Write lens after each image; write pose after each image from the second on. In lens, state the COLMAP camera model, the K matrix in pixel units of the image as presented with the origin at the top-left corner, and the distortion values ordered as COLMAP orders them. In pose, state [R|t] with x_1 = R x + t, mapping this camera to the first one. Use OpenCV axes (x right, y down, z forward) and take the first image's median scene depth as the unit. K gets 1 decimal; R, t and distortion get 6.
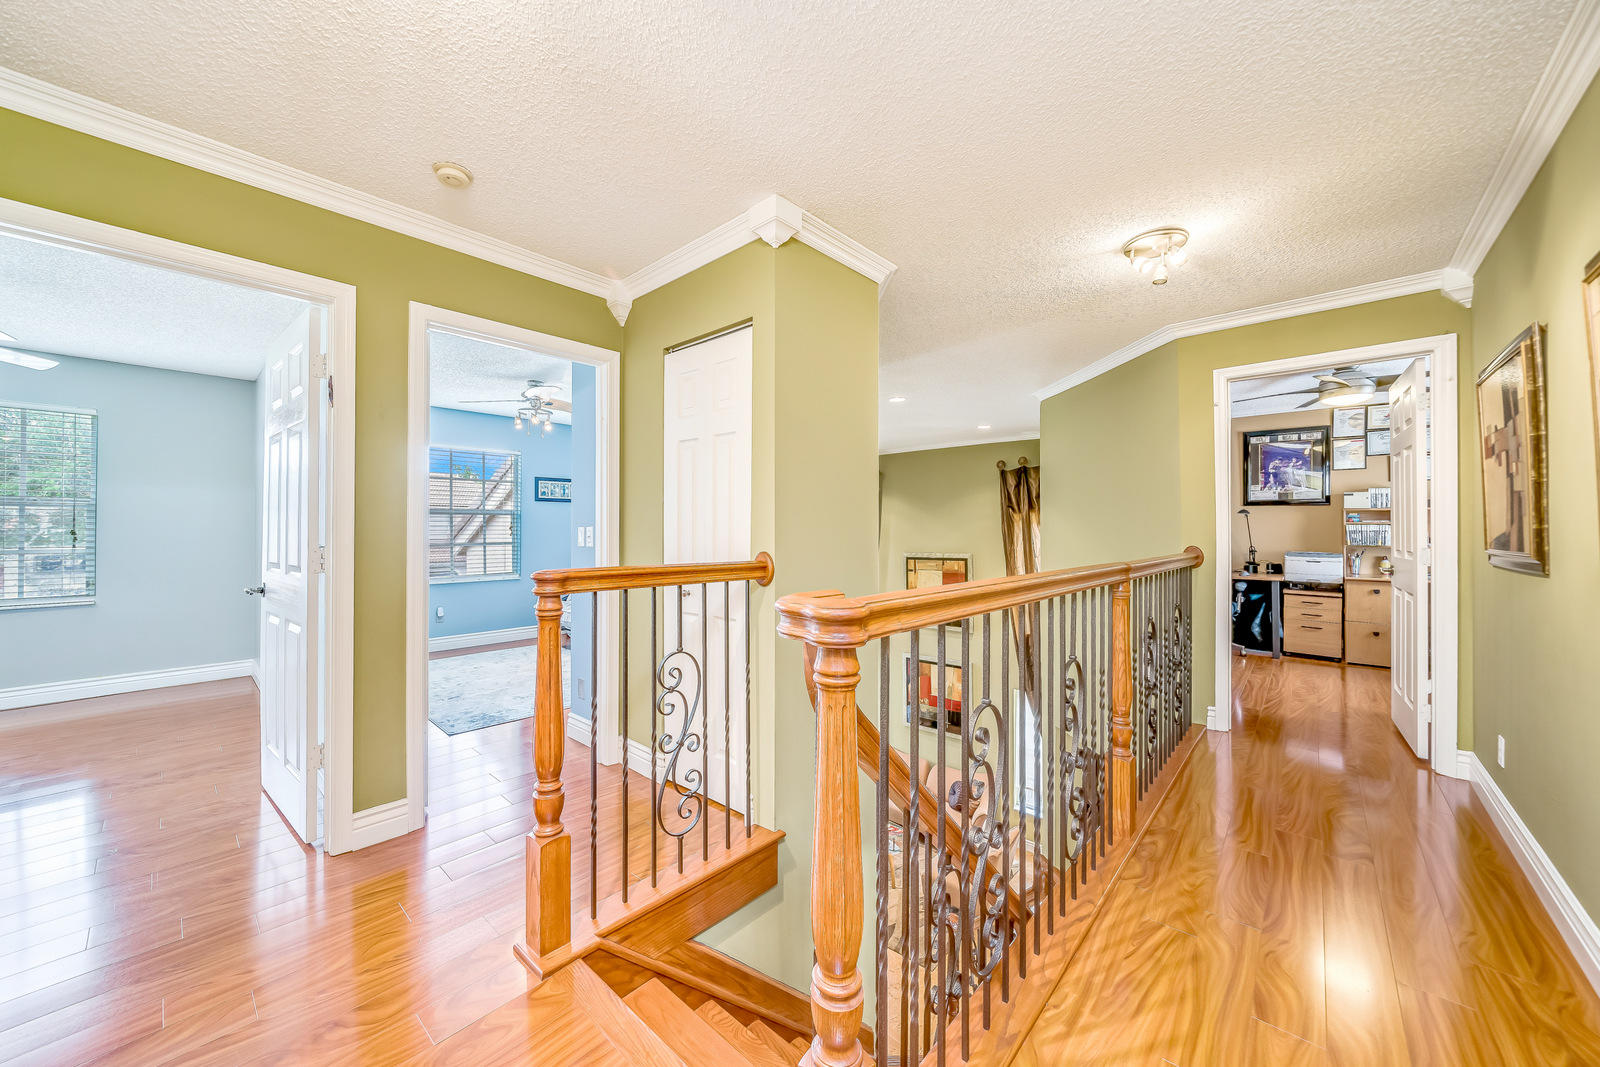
lens RADIAL K [[555.6, 0, 797.4], [0, 555.6, 528.6], [0, 0, 1]] dist [-0.000257, 0.000273]
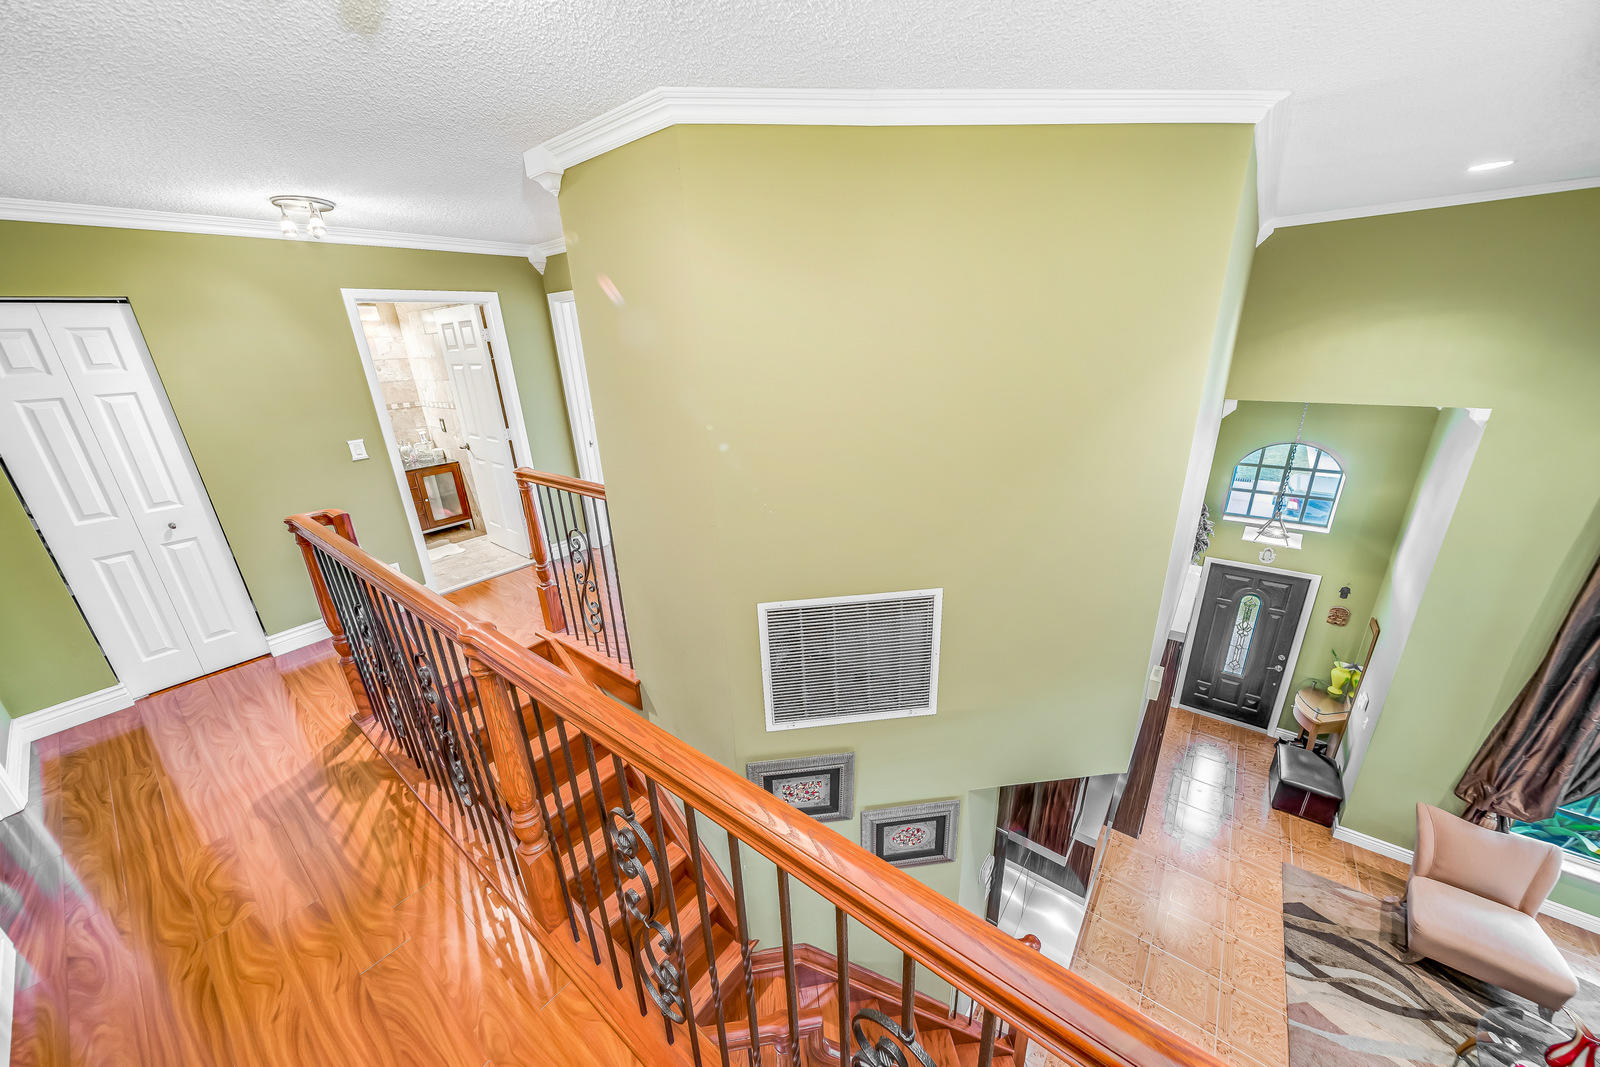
lens RADIAL K [[555.6, 0, 793.4], [0, 555.6, 533.9], [0, 0, 1]] dist [-0.000257, 0.000273]
pose [[0.092977, 0.328112, -0.940052, 1.720413], [0.046816, 0.941657, 0.333303, -0.347793], [0.994567, -0.074999, 0.072191, 1.909938]]
